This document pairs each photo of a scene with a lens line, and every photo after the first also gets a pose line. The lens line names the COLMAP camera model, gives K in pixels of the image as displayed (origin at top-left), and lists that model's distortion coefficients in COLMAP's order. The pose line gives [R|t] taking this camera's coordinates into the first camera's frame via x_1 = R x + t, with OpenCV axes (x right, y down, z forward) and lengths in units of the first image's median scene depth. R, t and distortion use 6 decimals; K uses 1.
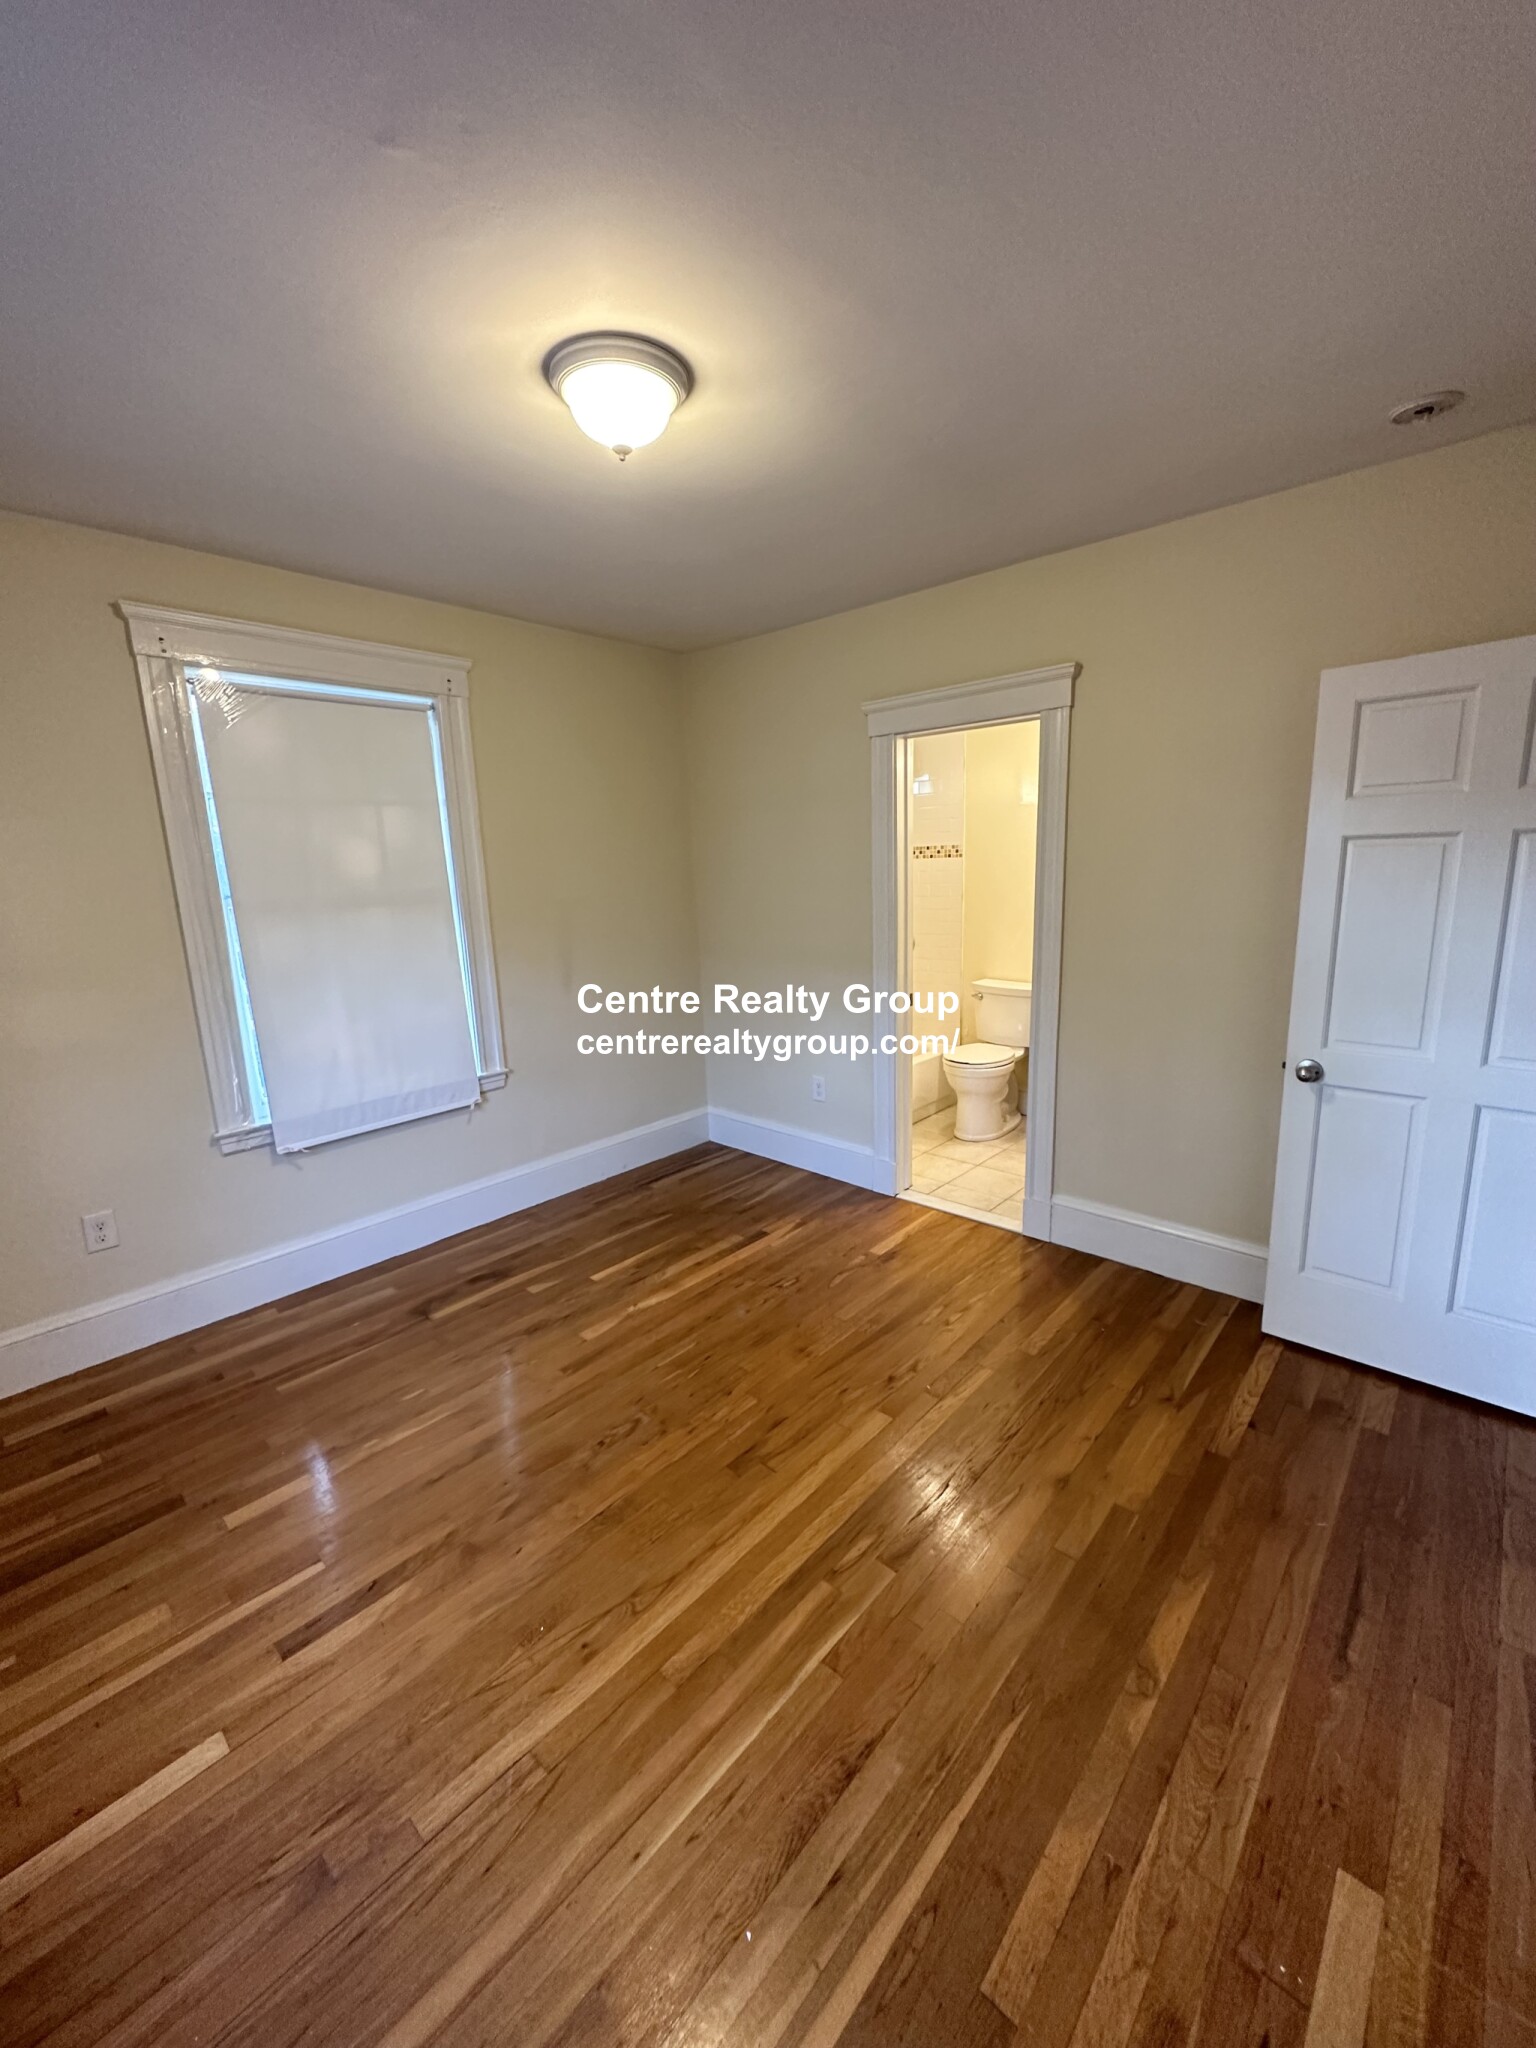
lens RADIAL K [[813.8, 0, 769.4], [0, 813.8, 1024.4], [0, 0, 1]] dist [-0.003897, 0.001171]
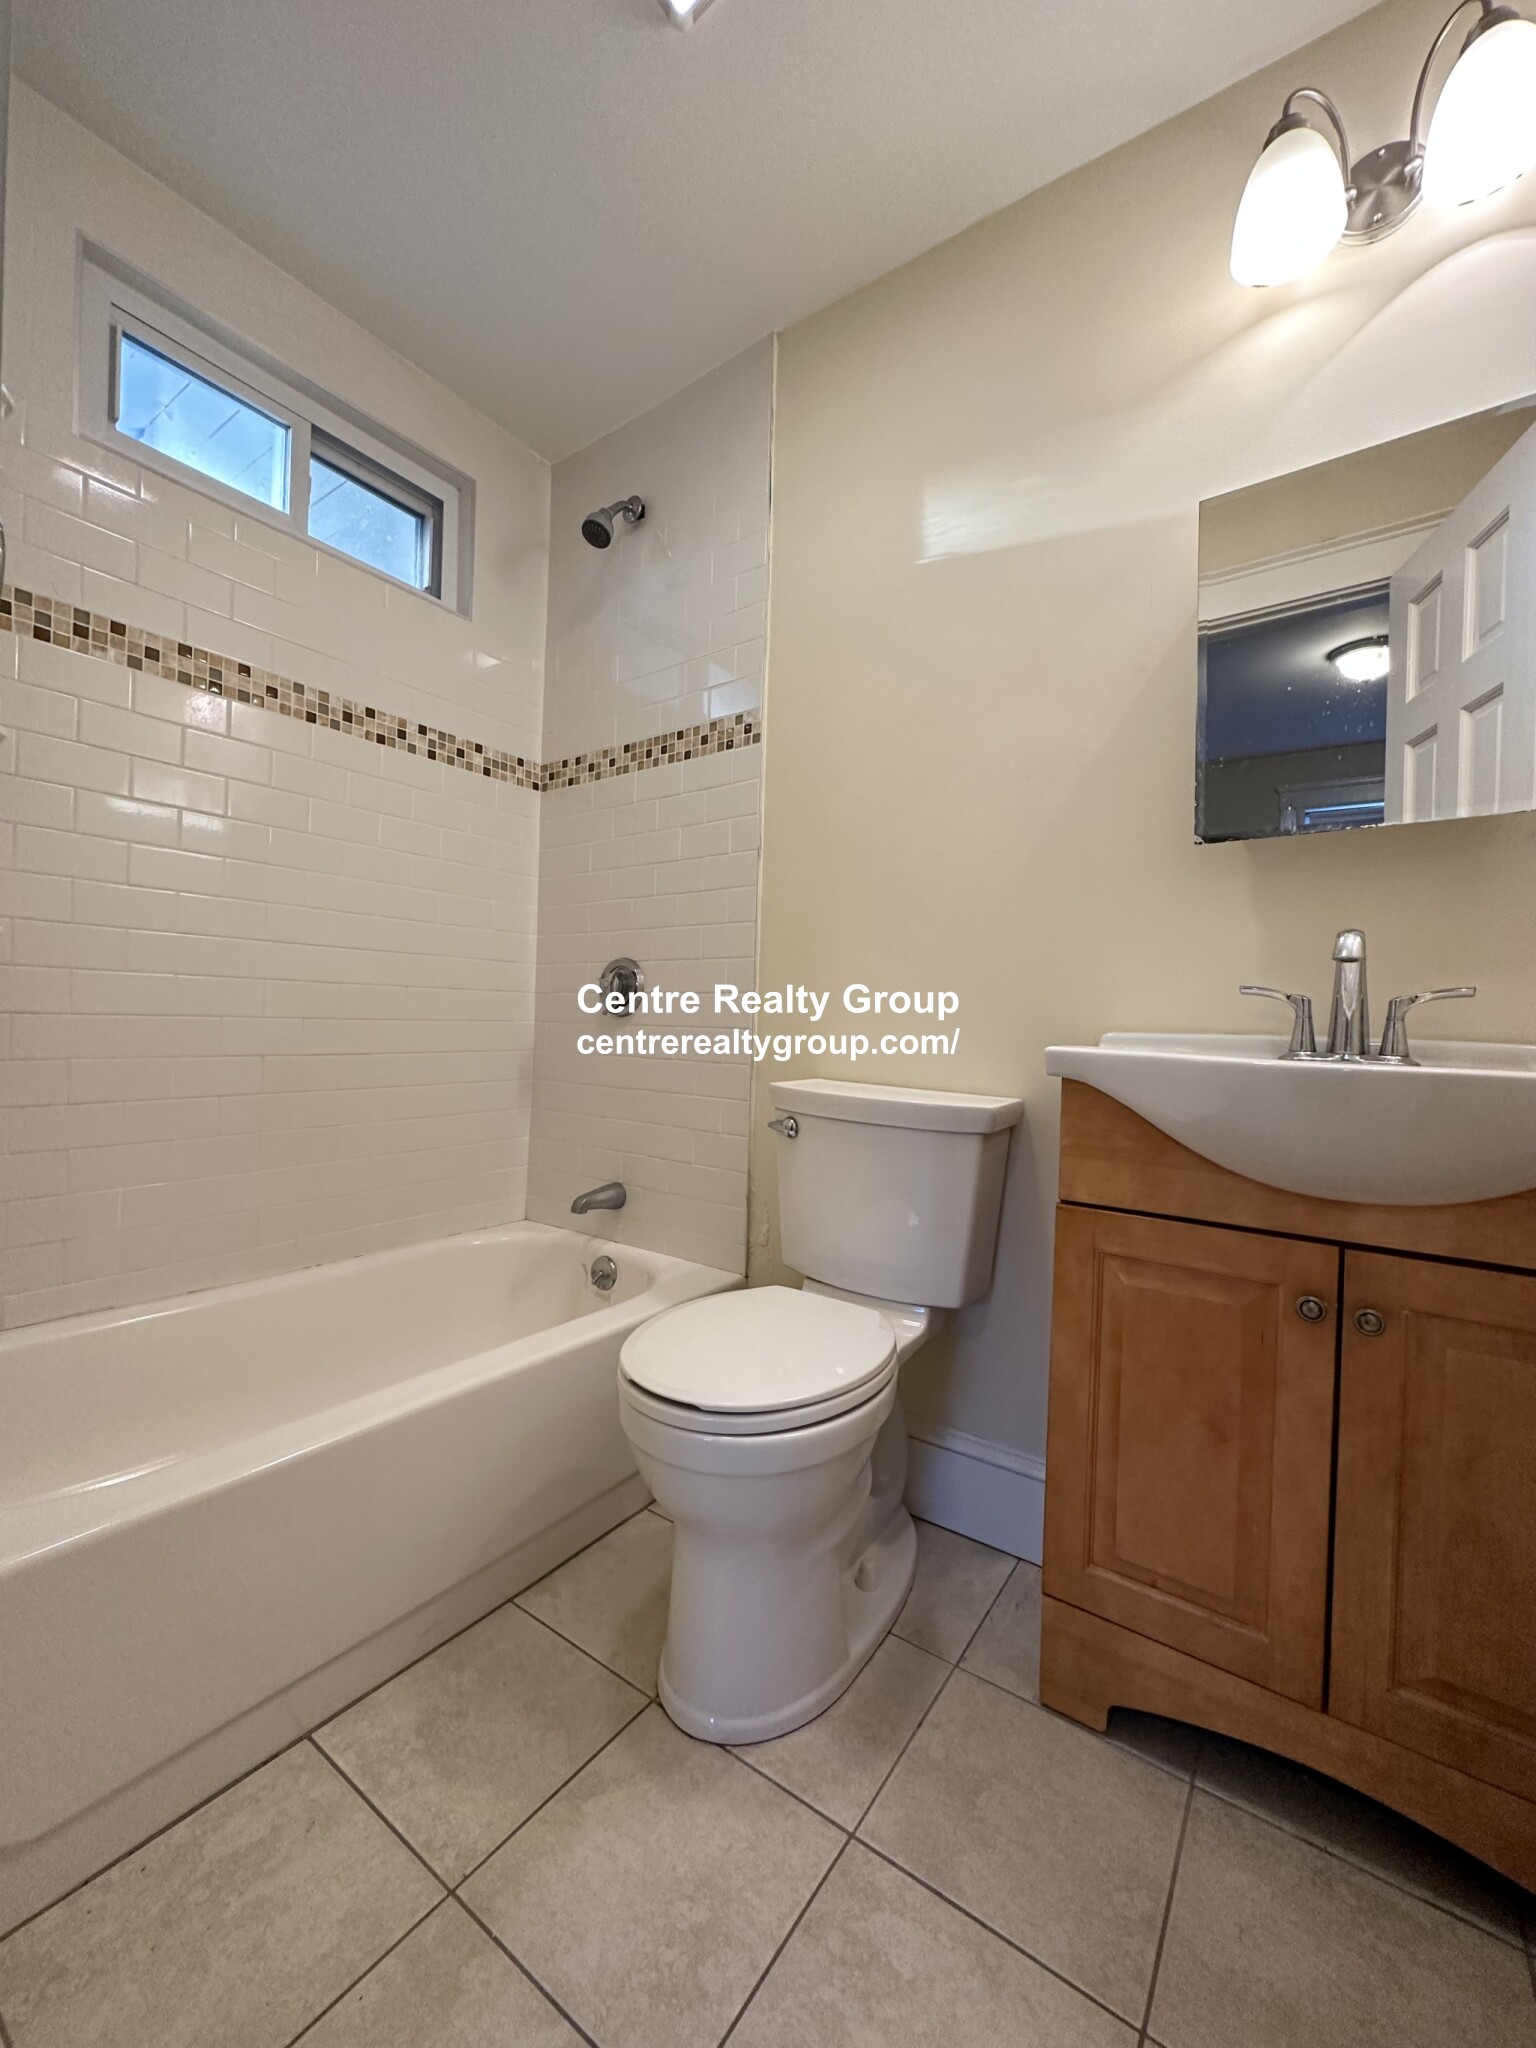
lens RADIAL K [[813.8, 0, 767.5], [0, 813.8, 1024.4], [0, 0, 1]] dist [-0.003897, 0.001171]
pose [[0.991901, 0.057750, 0.113126, 0.393112], [-0.035166, 0.980706, -0.192299, -0.023590], [-0.122049, 0.186764, 0.974794, 1.274034]]
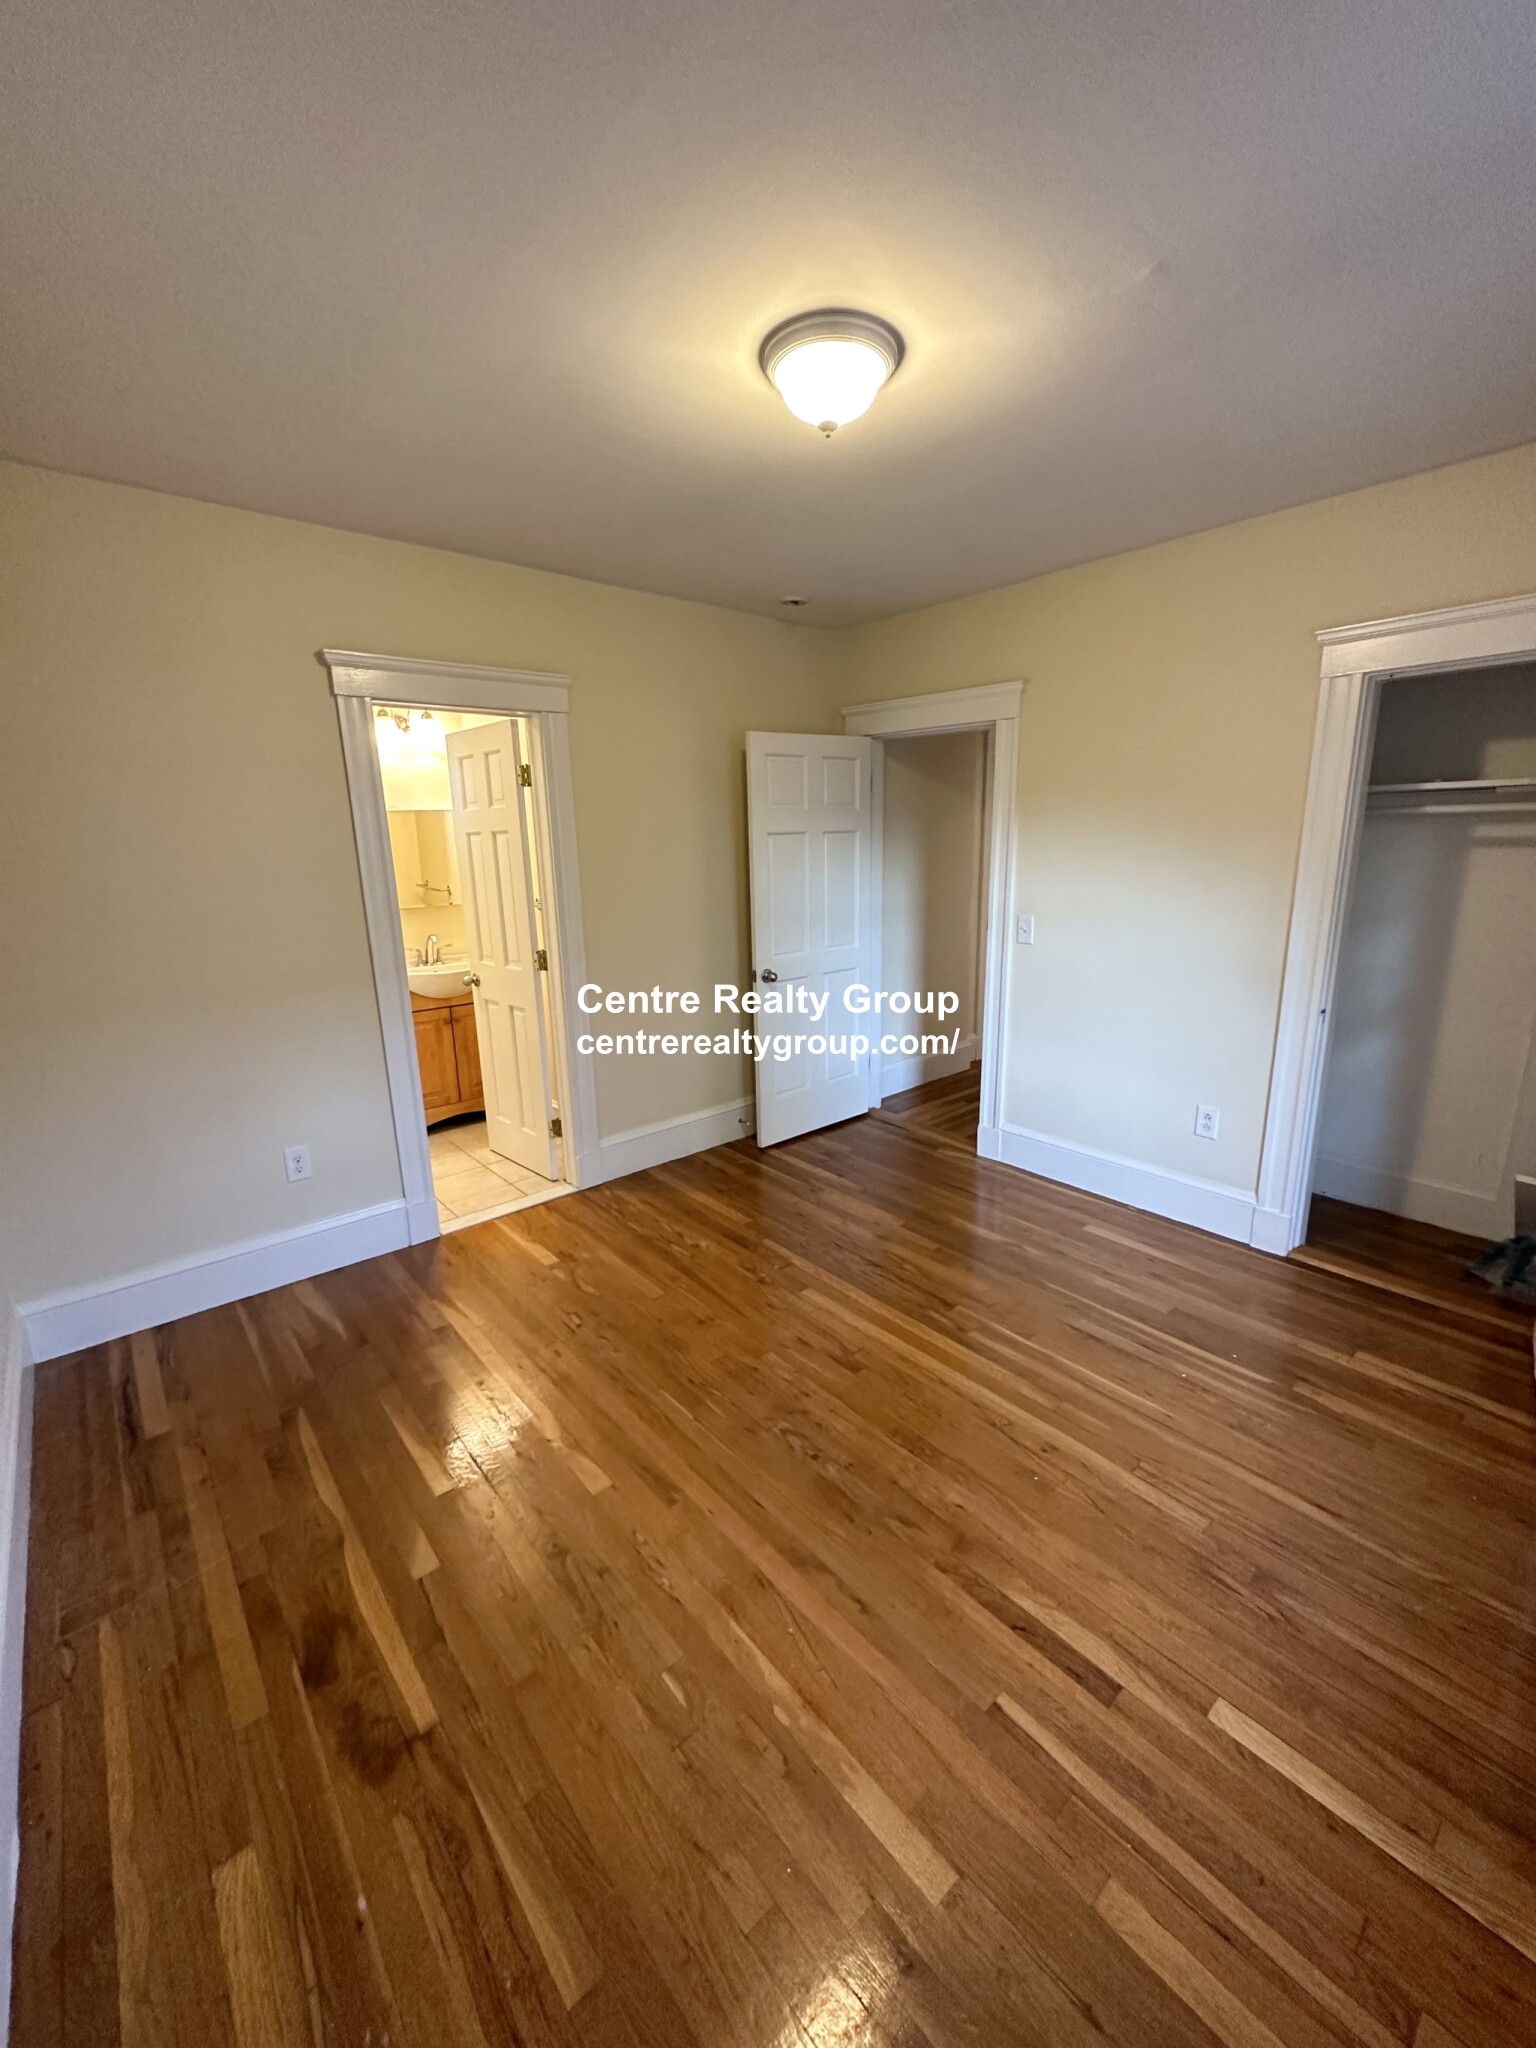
lens RADIAL K [[813.8, 0, 767.7], [0, 813.8, 1024.6], [0, 0, 1]] dist [-0.003897, 0.001171]
pose [[0.123719, -0.196748, 0.972617, -0.888721], [0.211526, 0.962849, 0.167866, -0.115061], [-0.969510, 0.184965, 0.160740, 0.701136]]
